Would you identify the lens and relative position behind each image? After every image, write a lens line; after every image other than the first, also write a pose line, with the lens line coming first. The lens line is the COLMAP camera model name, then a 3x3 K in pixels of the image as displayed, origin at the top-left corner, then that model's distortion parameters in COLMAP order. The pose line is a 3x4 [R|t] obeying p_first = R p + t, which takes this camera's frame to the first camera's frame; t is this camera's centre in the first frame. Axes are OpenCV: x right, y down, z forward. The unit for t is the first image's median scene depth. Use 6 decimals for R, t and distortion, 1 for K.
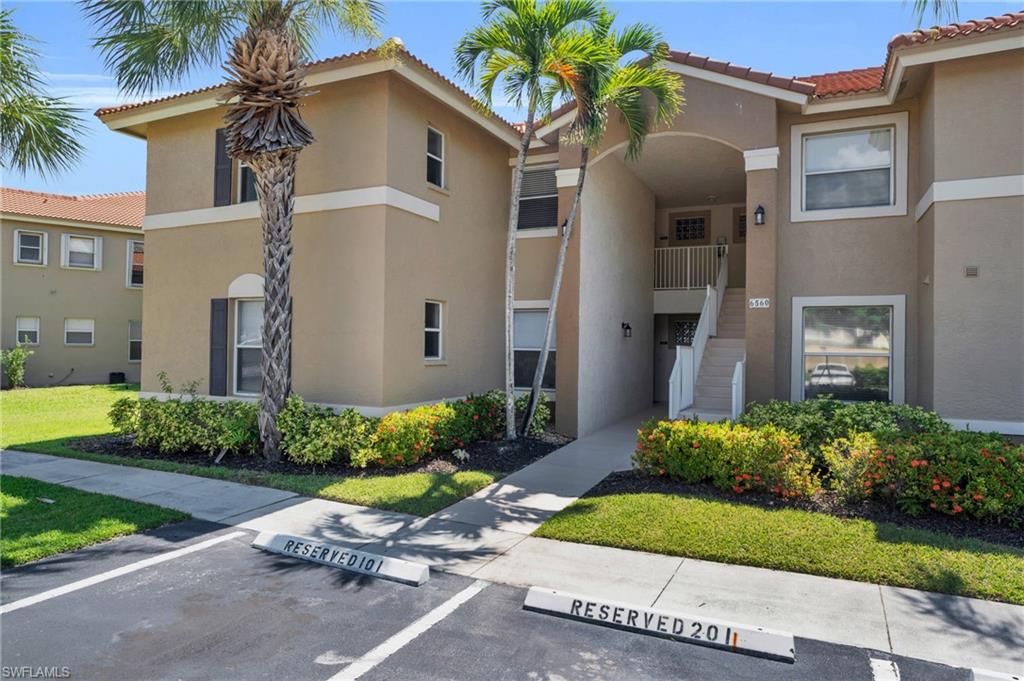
lens RADIAL K [[654.4, 0, 512.0], [0, 654.4, 340.5], [0, 0, 1]] dist [-0.018337, 0.004727]
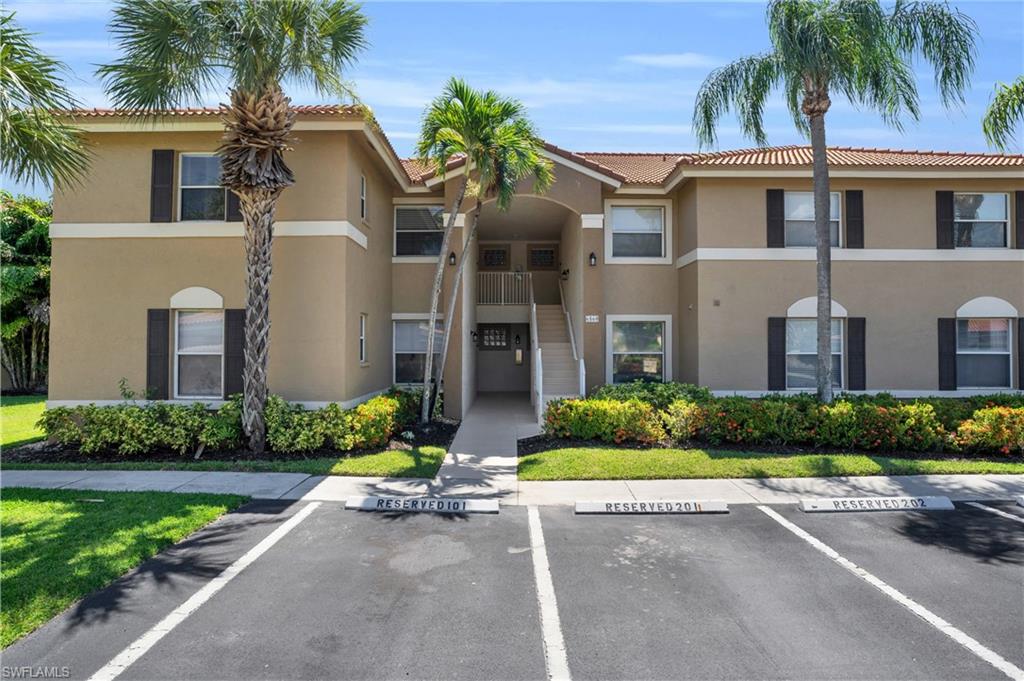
lens RADIAL K [[588.8, 0, 512.0], [0, 588.8, 340.5], [0, 0, 1]] dist [-0.041398, 0.000009]
pose [[0.899339, -0.005163, 0.437221, -0.417414], [0.006003, 0.999982, -0.000539, -0.010288], [-0.437210, 0.003109, 0.899354, -0.130141]]
